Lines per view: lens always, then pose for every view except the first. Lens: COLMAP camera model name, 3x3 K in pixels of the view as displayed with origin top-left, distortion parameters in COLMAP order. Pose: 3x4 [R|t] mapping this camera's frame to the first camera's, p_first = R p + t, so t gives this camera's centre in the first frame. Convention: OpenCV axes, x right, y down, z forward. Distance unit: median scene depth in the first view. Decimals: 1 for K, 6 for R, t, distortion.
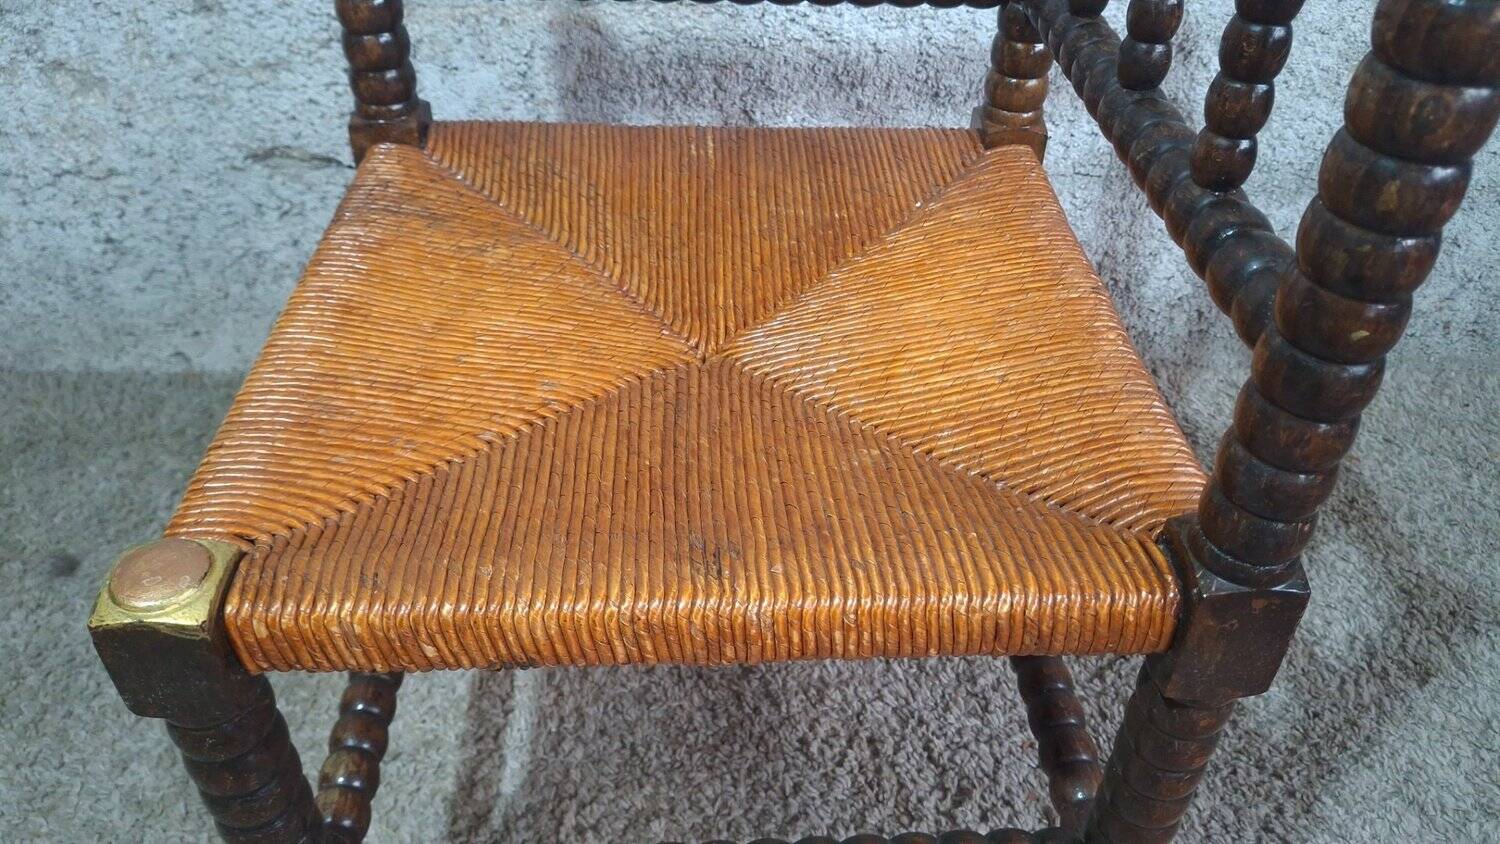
lens RADIAL K [[1139.1, 0, 769.5], [0, 1139.1, 415.3], [0, 0, 1]] dist [0.005737, -0.070139]
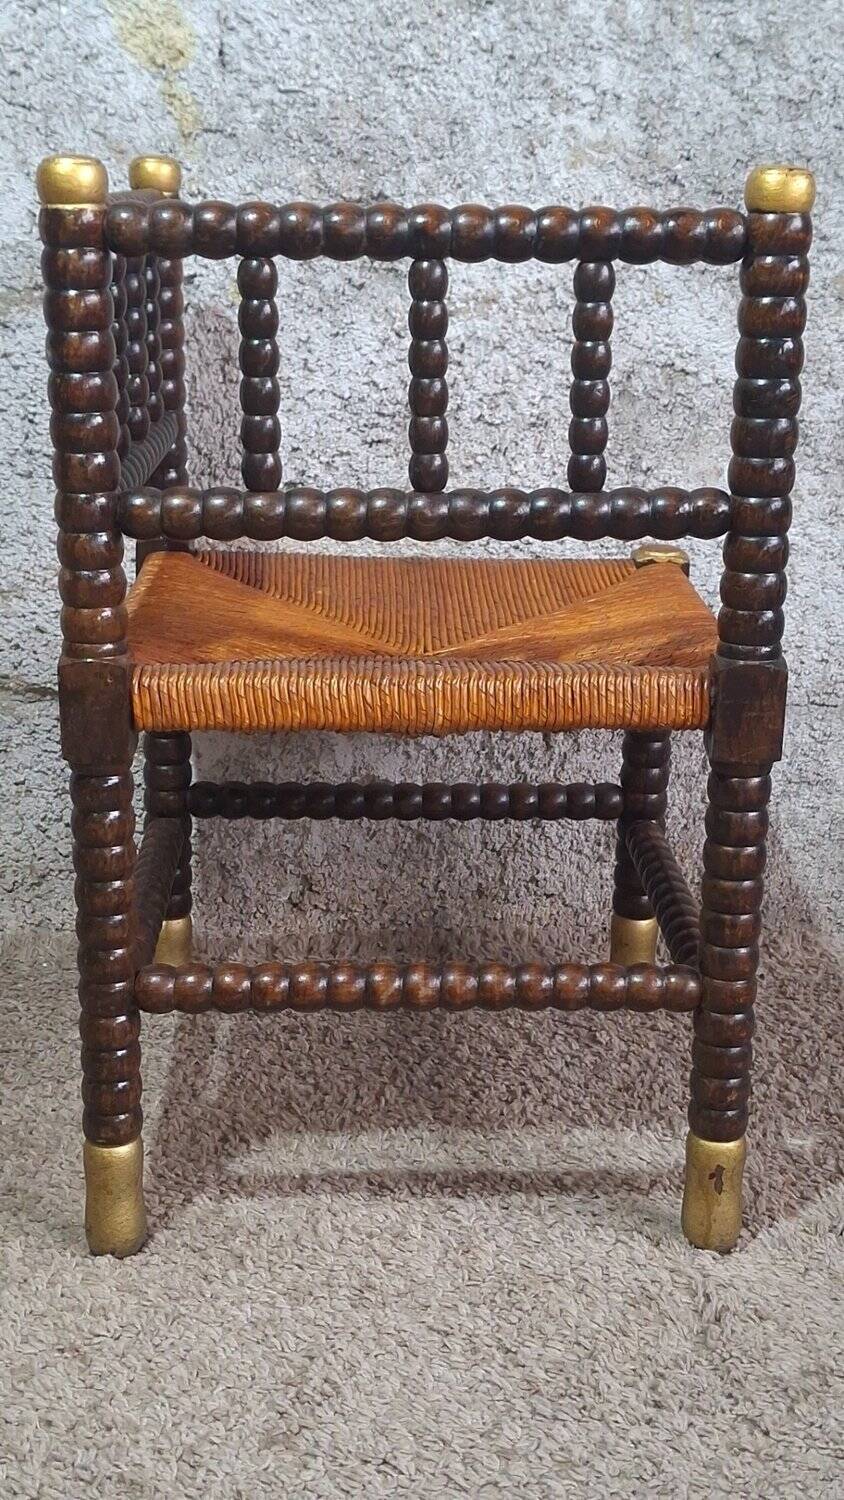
lens RADIAL K [[2021.4, 0, 446.5], [0, 2021.4, 768.0], [0, 0, 1]] dist [0.068119, 0.000000]
pose [[0.999784, -0.014631, 0.014772, -0.073825], [0.019052, 0.929158, -0.369191, 0.521704], [-0.008323, 0.369392, 0.929236, -0.640254]]
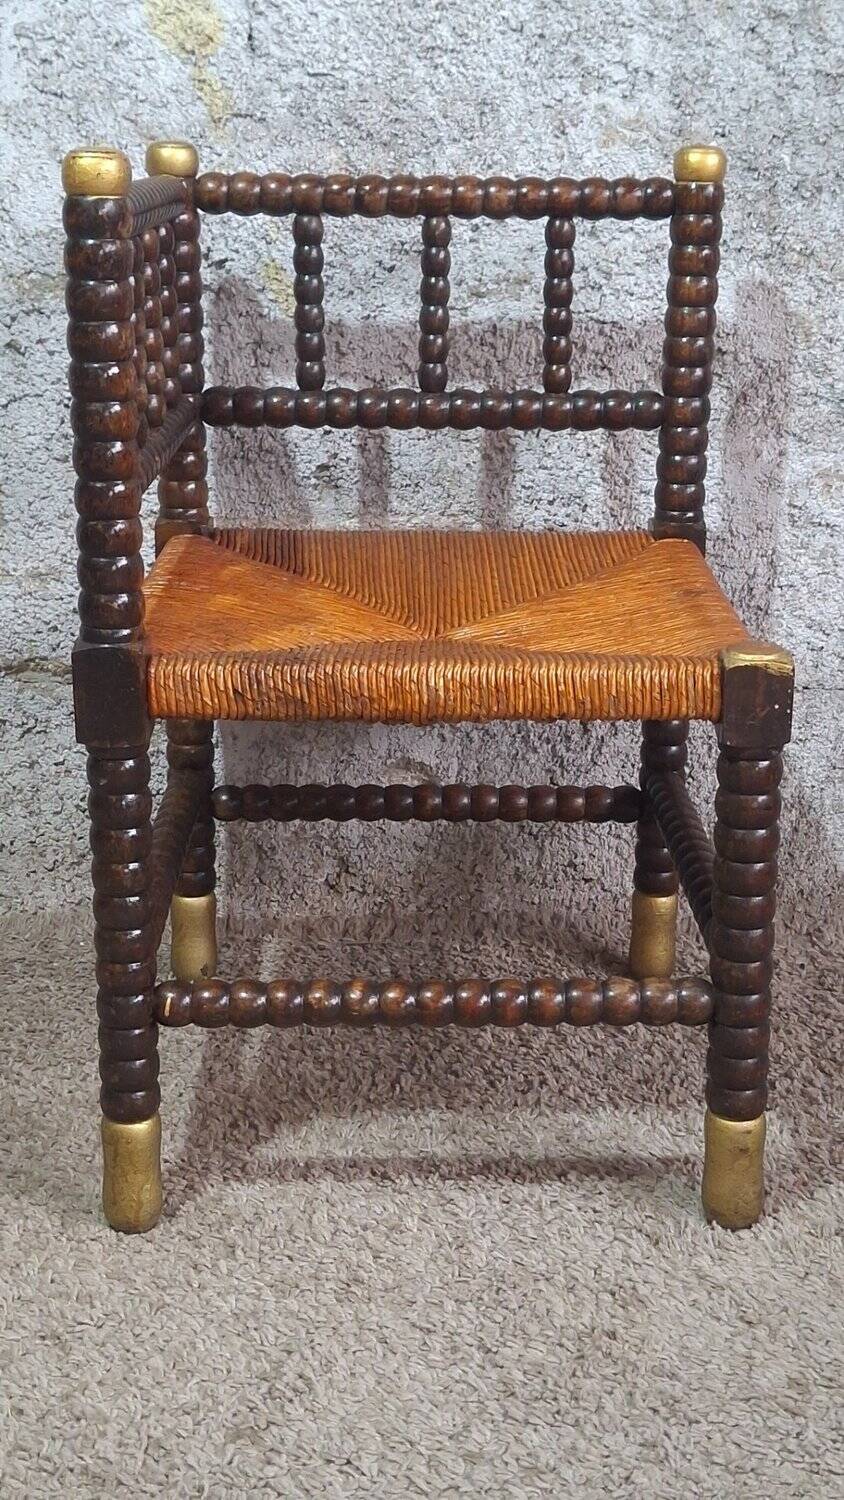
lens RADIAL K [[2021.4, 0, 441.5], [0, 2021.4, 732.0], [0, 0, 1]] dist [0.068119, 0.000000]
pose [[0.998169, -0.008358, -0.059913, 0.029905], [-0.014371, 0.929294, -0.369062, 0.500436], [0.058762, 0.369247, 0.927472, -0.633658]]
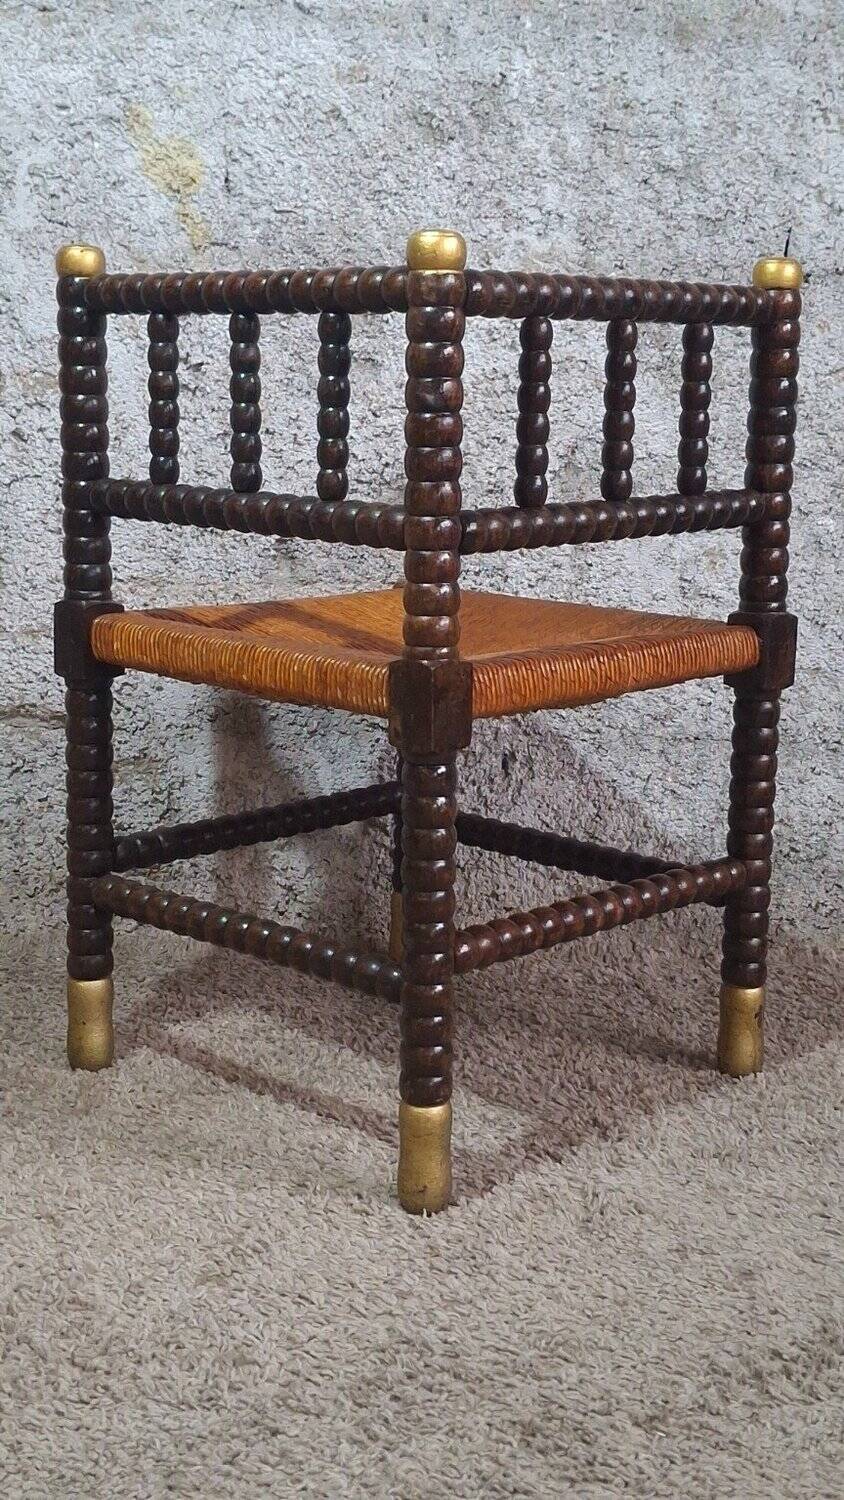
lens RADIAL K [[2021.4, 0, 434.1], [0, 2021.4, 722.2], [0, 0, 1]] dist [0.068119, 0.000000]
pose [[0.999550, -0.004148, -0.029700, 0.038332], [-0.010268, 0.883176, -0.468930, 0.766856], [0.028176, 0.469024, 0.882736, -0.813047]]
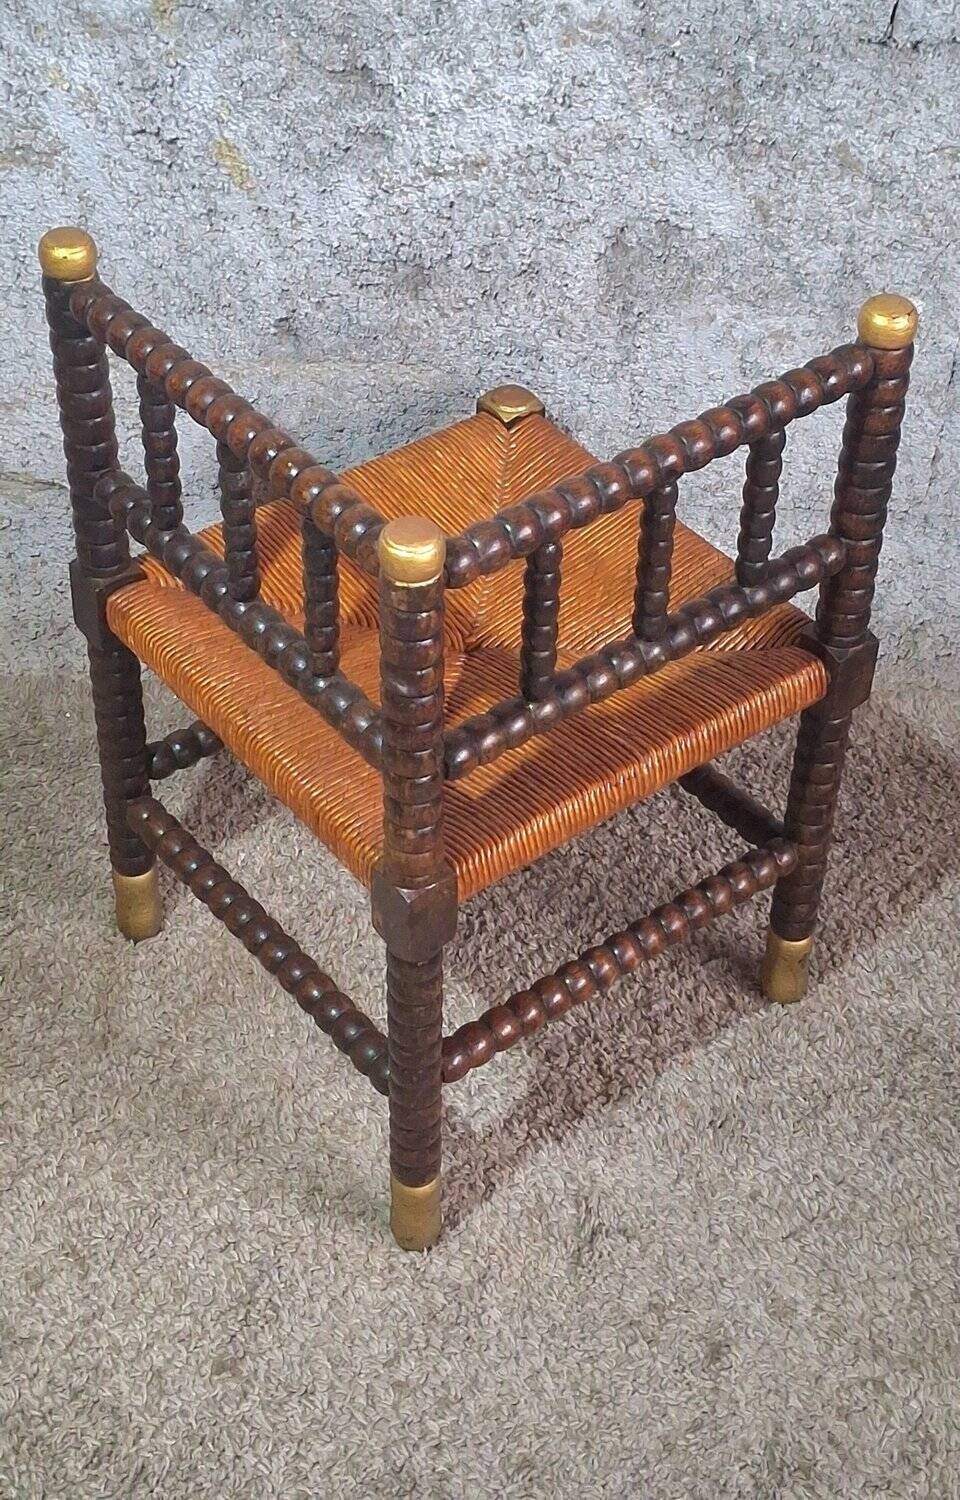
lens RADIAL K [[2304.1, 0, 505.8], [0, 2304.1, 633.9], [0, 0, 1]] dist [0.079211, 0.000000]
pose [[0.998979, 0.027629, -0.035734, 0.102102], [-0.026205, 0.998867, 0.039716, -0.196692], [0.036791, -0.038739, 0.998572, -1.133773]]
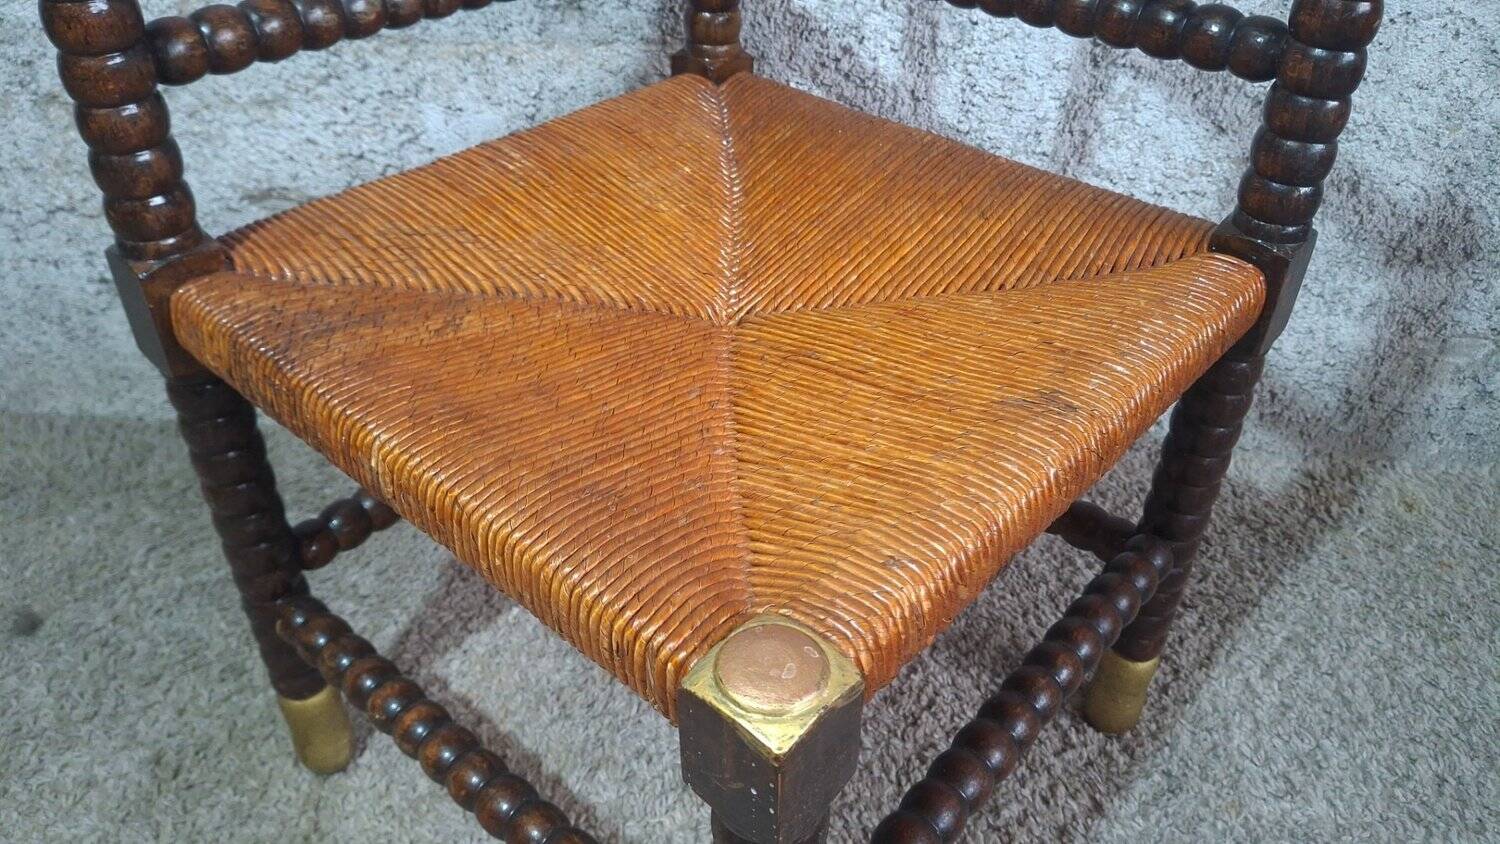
lens RADIAL K [[1139.1, 0, 751.0], [0, 1139.1, 422.4], [0, 0, 1]] dist [0.005737, -0.070139]
pose [[0.996891, 0.036513, -0.069824, 0.038091], [-0.038874, 0.998707, -0.032758, -0.027424], [0.068538, 0.035371, 0.997021, 0.095633]]
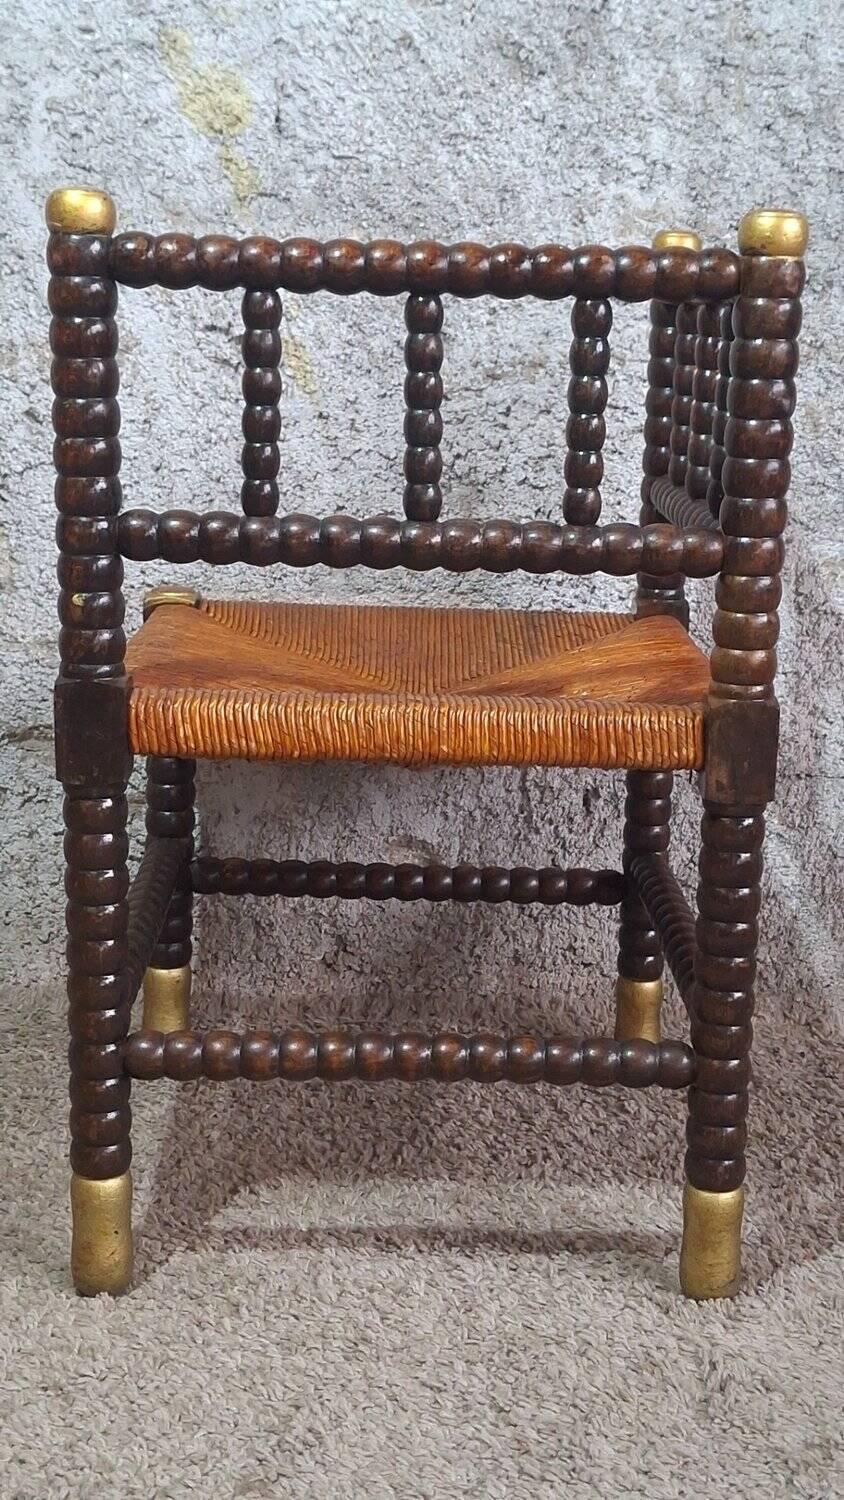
lens RADIAL K [[2021.4, 0, 440.6], [0, 2021.4, 750.1], [0, 0, 1]] dist [0.068119, 0.000000]
pose [[0.999170, 0.012738, -0.038683, -0.014616], [-0.028120, 0.902857, -0.429021, 0.561798], [0.029461, 0.429753, 0.902466, -0.608714]]
